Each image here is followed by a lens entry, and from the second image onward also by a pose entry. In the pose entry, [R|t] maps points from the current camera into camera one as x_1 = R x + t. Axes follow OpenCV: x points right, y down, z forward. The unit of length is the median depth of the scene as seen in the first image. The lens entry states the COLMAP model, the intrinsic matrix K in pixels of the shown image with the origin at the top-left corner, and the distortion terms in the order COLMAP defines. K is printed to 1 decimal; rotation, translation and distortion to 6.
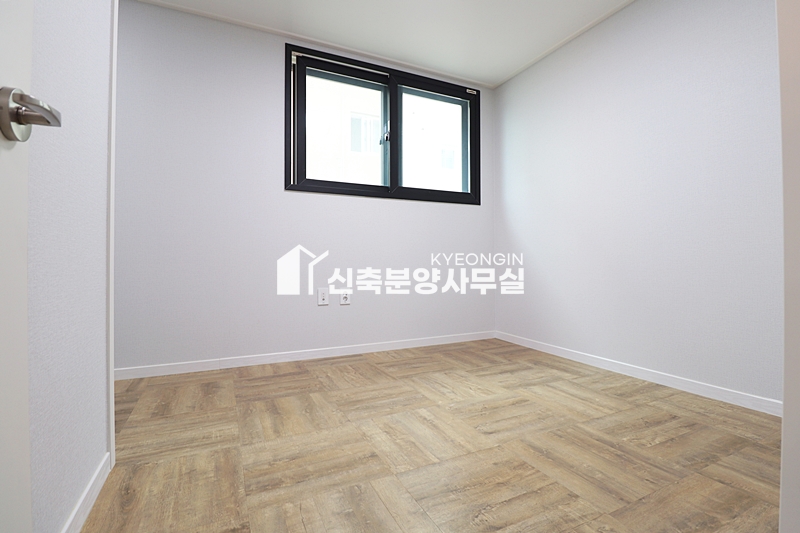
lens RADIAL K [[378.1, 0, 401.0], [0, 378.1, 265.7], [0, 0, 1]] dist [0.002898, 0.000478]
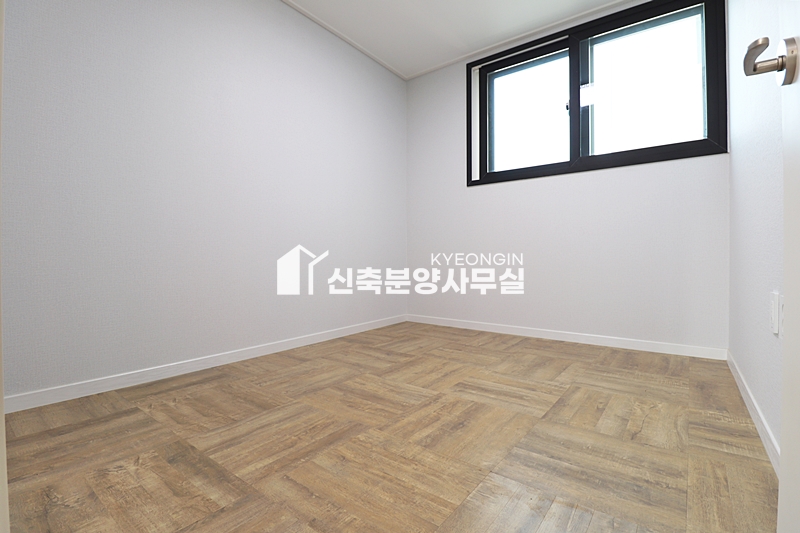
lens RADIAL K [[378.1, 0, 401.2], [0, 378.1, 260.4], [0, 0, 1]] dist [0.002898, 0.000478]
pose [[0.454263, 0.008597, -0.890826, 0.606078], [-0.007962, 0.999953, 0.005590, 0.025157], [0.890832, 0.004554, 0.454310, 0.247705]]
